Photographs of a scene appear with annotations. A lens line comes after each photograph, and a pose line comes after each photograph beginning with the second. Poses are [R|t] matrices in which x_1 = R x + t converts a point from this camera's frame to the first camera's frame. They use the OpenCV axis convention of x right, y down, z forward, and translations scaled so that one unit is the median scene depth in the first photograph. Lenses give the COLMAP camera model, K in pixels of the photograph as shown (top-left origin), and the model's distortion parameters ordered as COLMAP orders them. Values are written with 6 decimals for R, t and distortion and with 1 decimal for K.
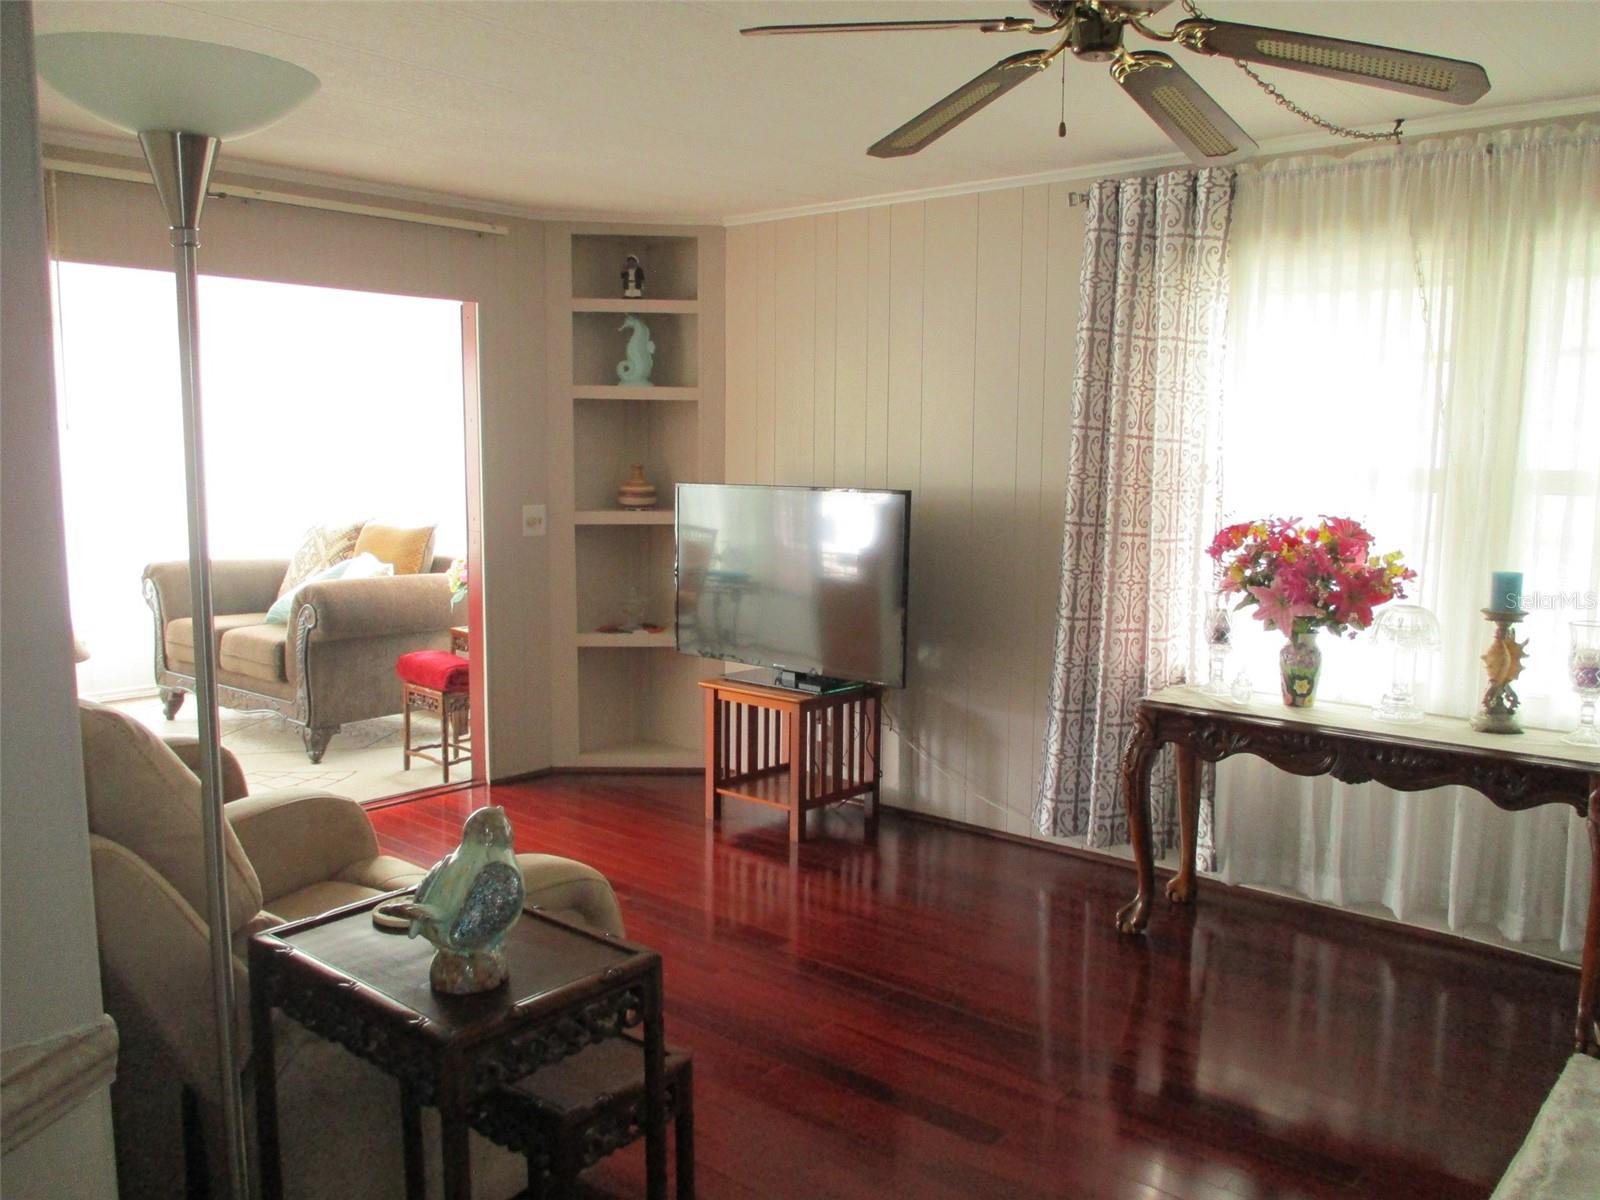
lens RADIAL K [[1326.9, 0, 806.4], [0, 1326.9, 611.8], [0, 0, 1]] dist [-0.034672, -0.005004]
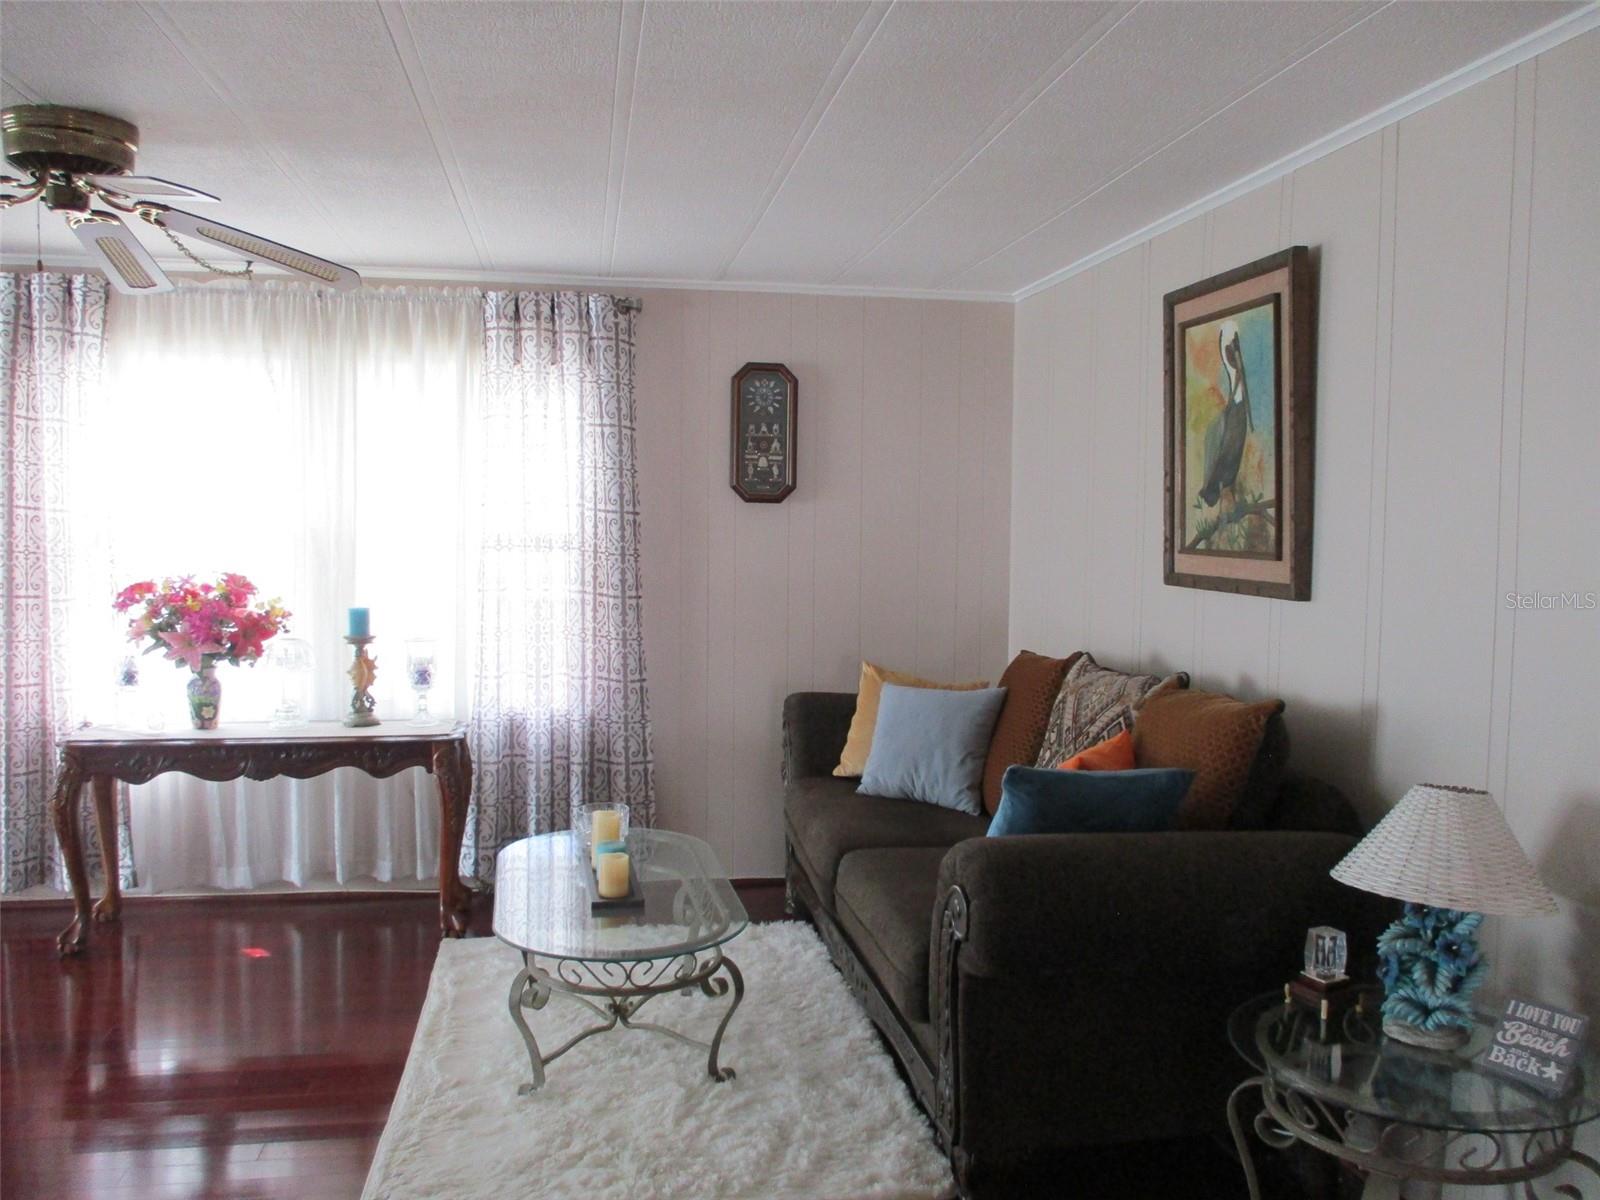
lens RADIAL K [[1326.9, 0, 802.3], [0, 1326.9, 598.8], [0, 0, 1]] dist [-0.034672, -0.005004]
pose [[0.638575, -0.048281, 0.768043, -0.199641], [0.091772, 0.995686, -0.013711, 0.019273], [-0.764068, 0.079240, 0.640251, -0.202591]]
